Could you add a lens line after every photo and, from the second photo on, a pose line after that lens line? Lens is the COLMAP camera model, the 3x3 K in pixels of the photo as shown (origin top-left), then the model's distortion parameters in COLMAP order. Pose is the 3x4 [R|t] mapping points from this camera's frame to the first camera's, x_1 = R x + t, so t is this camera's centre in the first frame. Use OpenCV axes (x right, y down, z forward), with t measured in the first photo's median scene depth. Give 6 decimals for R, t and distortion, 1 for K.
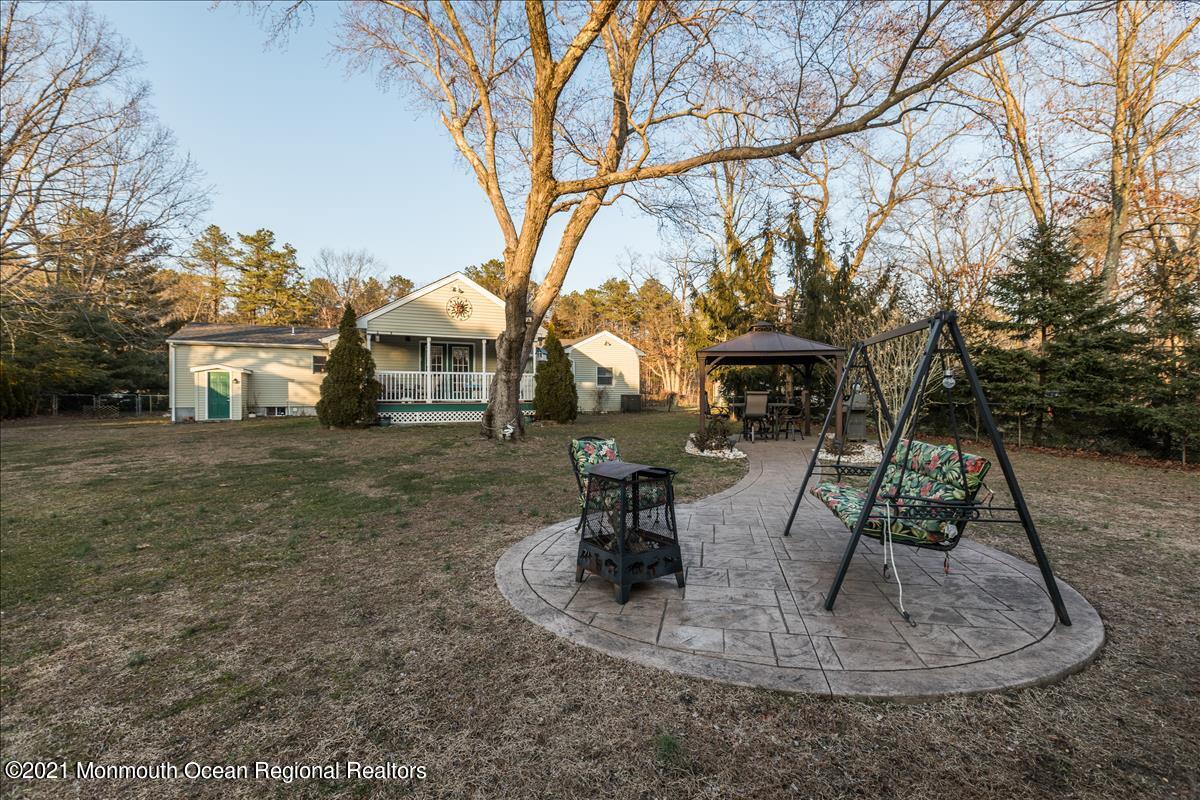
lens RADIAL K [[563.0, 0, 598.3], [0, 563.0, 402.5], [0, 0, 1]] dist [-0.001700, 0.010547]
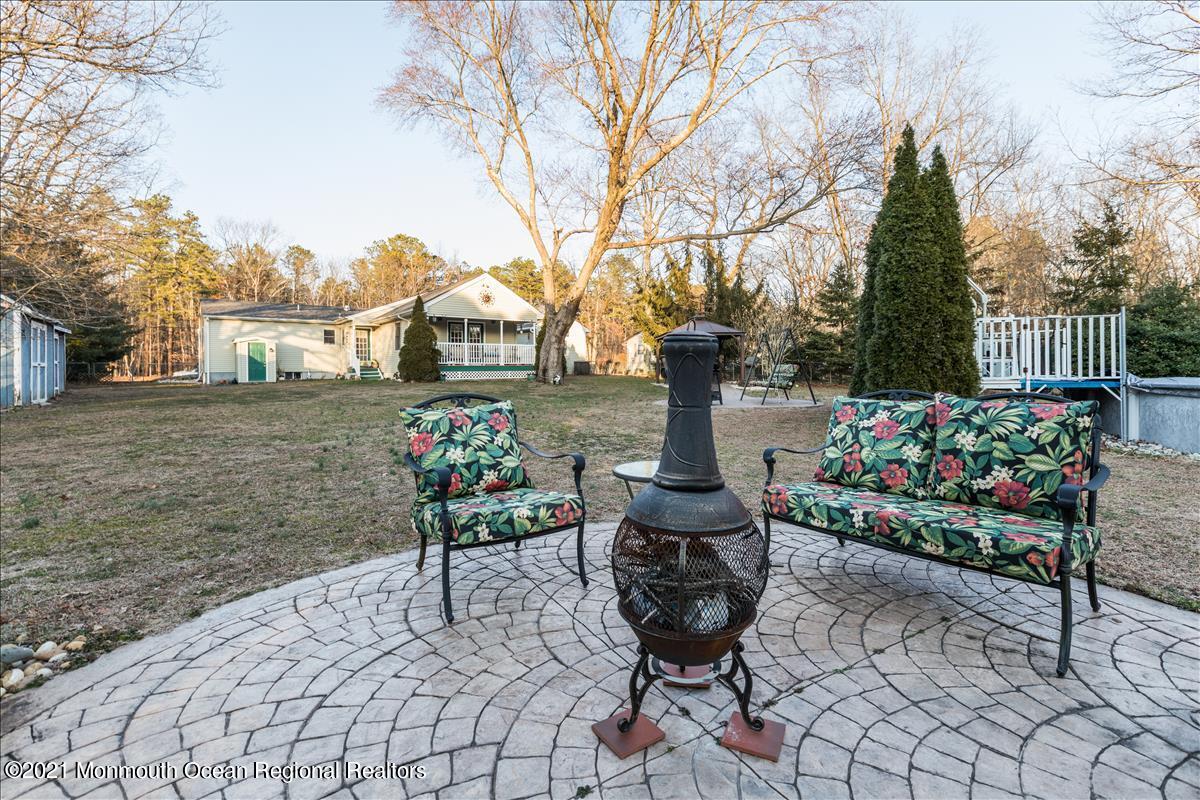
lens RADIAL K [[576.6, 0, 606.2], [0, 576.6, 377.3], [0, 0, 1]] dist [0.000556, 0.000318]
pose [[0.974402, -0.007837, 0.224676, -0.275717], [0.007687, 0.999969, 0.001543, 0.030543], [-0.224681, 0.000223, 0.974432, -0.473633]]
